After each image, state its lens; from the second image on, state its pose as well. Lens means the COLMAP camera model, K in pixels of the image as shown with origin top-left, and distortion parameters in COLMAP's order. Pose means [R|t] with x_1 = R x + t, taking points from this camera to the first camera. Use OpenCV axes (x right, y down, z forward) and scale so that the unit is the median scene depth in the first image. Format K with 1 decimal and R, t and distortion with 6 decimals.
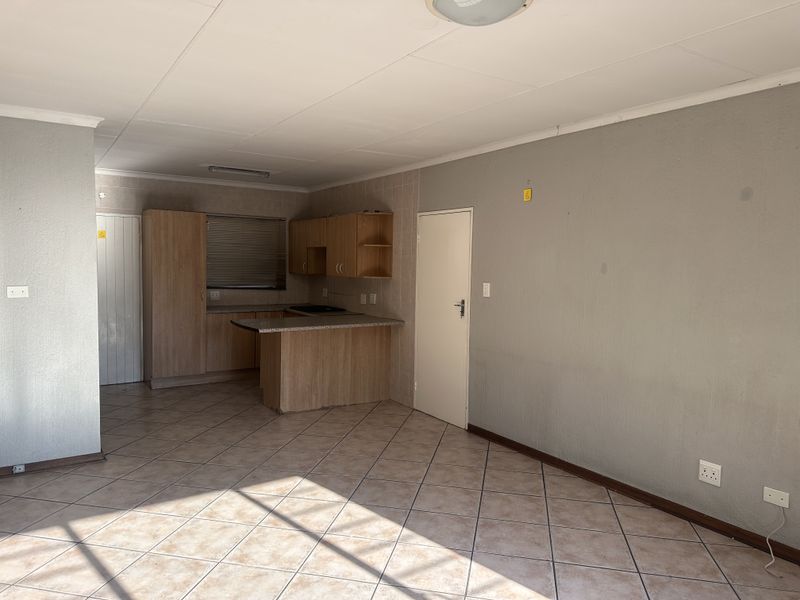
lens RADIAL K [[570.2, 0, 404.9], [0, 570.2, 305.8], [0, 0, 1]] dist [0.048087, -0.062390]
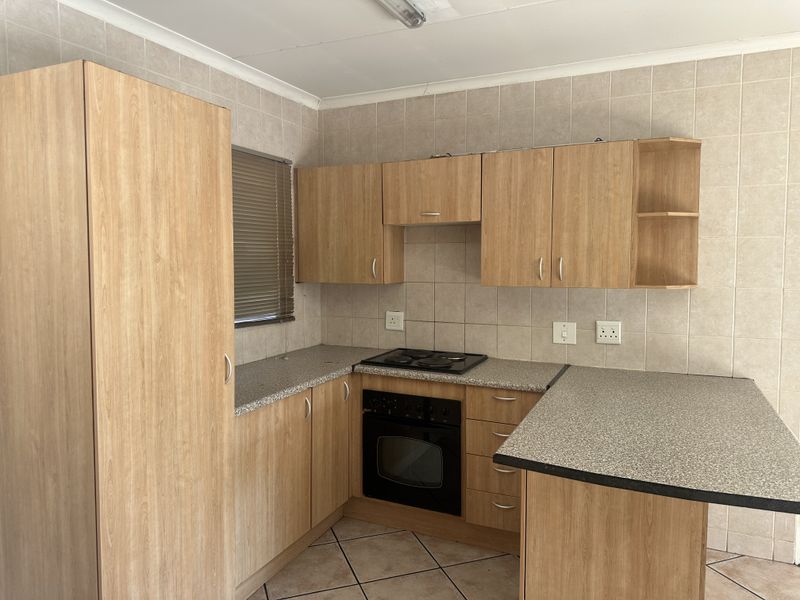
lens RADIAL K [[570.2, 0, 392.4], [0, 570.2, 294.5], [0, 0, 1]] dist [0.048087, -0.062390]
pose [[0.851690, -0.054977, 0.521154, -0.468349], [0.058416, 0.998244, 0.009840, -0.060511], [-0.520780, 0.022063, 0.853406, 0.722330]]
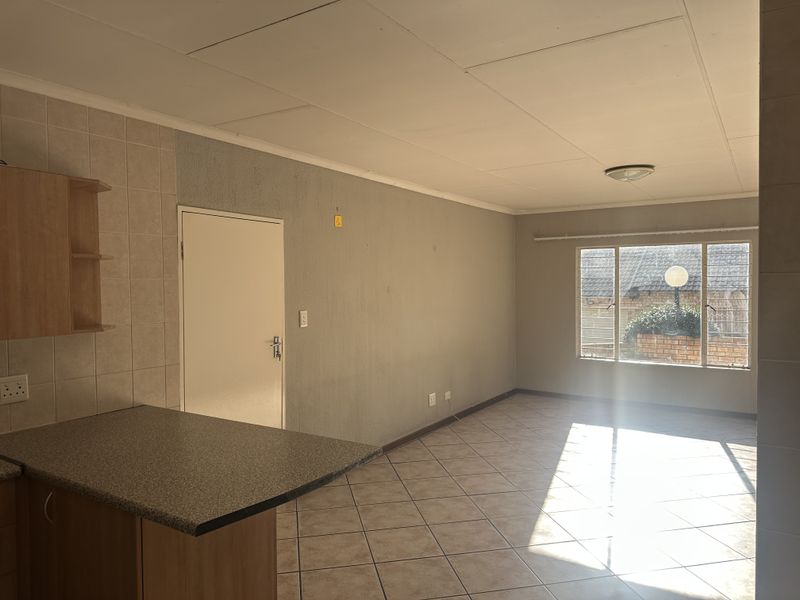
lens RADIAL K [[570.2, 0, 396.8], [0, 570.2, 294.3], [0, 0, 1]] dist [0.048087, -0.062390]
pose [[-0.412730, -0.036764, 0.910111, -0.548435], [0.069056, 0.995046, 0.071512, -0.091451], [-0.908232, 0.092363, -0.408147, 0.956562]]
